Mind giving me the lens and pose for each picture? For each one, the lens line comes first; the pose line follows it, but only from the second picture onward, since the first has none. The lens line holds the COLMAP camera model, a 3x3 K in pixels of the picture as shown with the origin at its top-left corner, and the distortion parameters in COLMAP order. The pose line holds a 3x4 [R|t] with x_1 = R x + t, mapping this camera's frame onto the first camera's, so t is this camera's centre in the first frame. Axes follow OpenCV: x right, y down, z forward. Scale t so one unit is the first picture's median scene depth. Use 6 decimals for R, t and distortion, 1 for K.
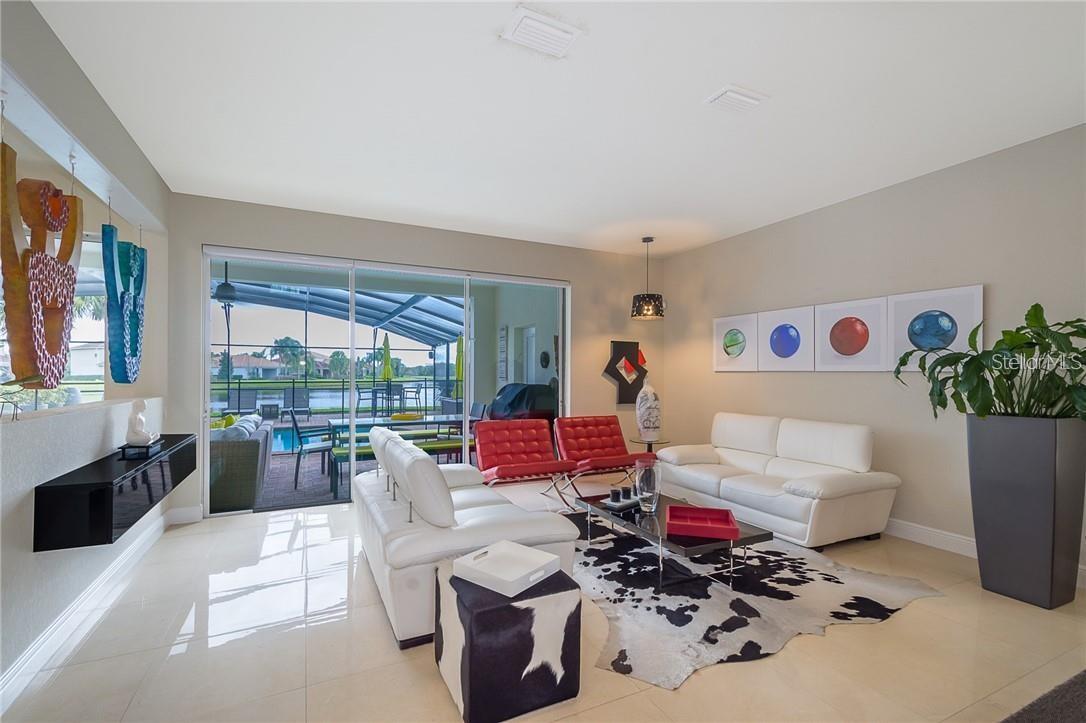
lens RADIAL K [[474.8, 0, 519.7], [0, 474.8, 368.5], [0, 0, 1]] dist [0.001388, 0.000195]
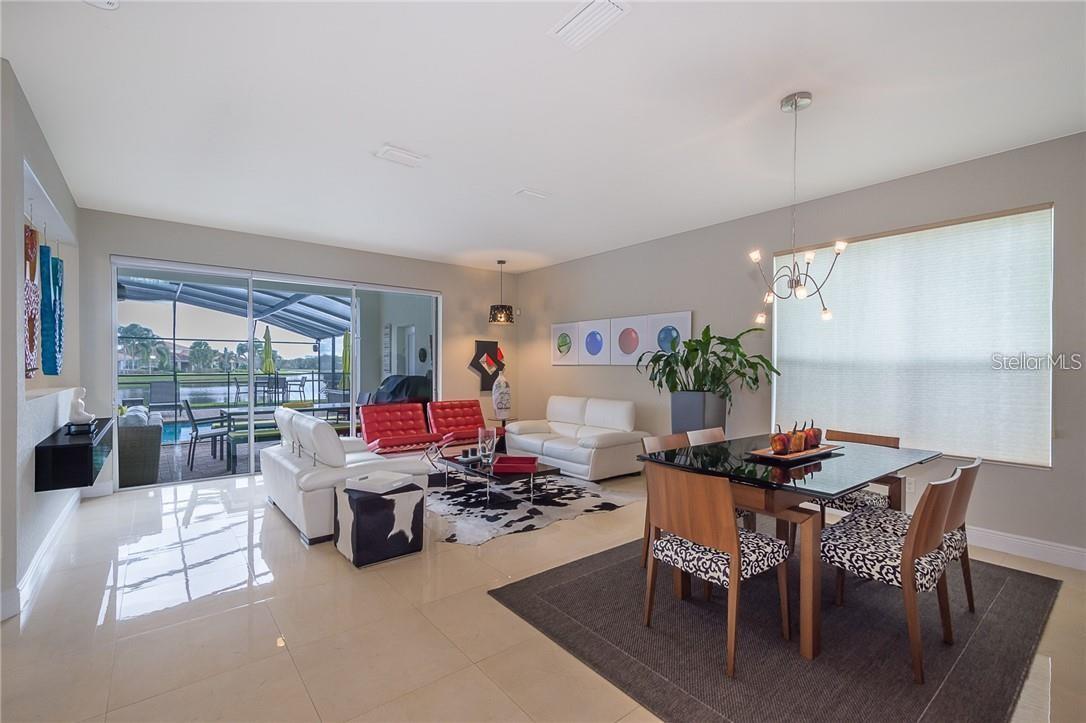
lens RADIAL K [[480.3, 0, 518.8], [0, 480.3, 370.2], [0, 0, 1]] dist [0.011620, 0.000122]
pose [[0.975613, -0.002215, 0.219486, 0.032573], [-0.001798, 0.999835, 0.018085, -0.003441], [-0.219490, -0.018039, 0.975448, -0.309758]]
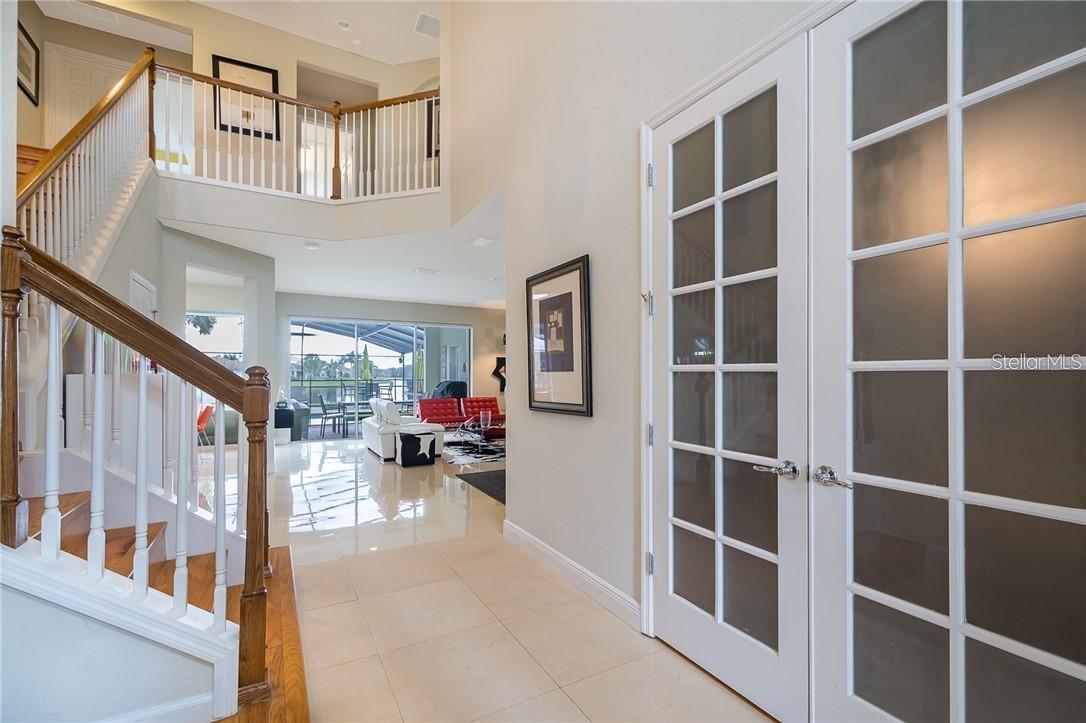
lens RADIAL K [[474.8, 0, 519.7], [0, 474.8, 368.5], [0, 0, 1]] dist [0.001388, 0.000195]
pose [[0.998548, -0.002244, 0.053828, 0.225249], [0.002360, 0.999995, -0.002083, -0.012114], [-0.053823, 0.002207, 0.998548, -1.031512]]
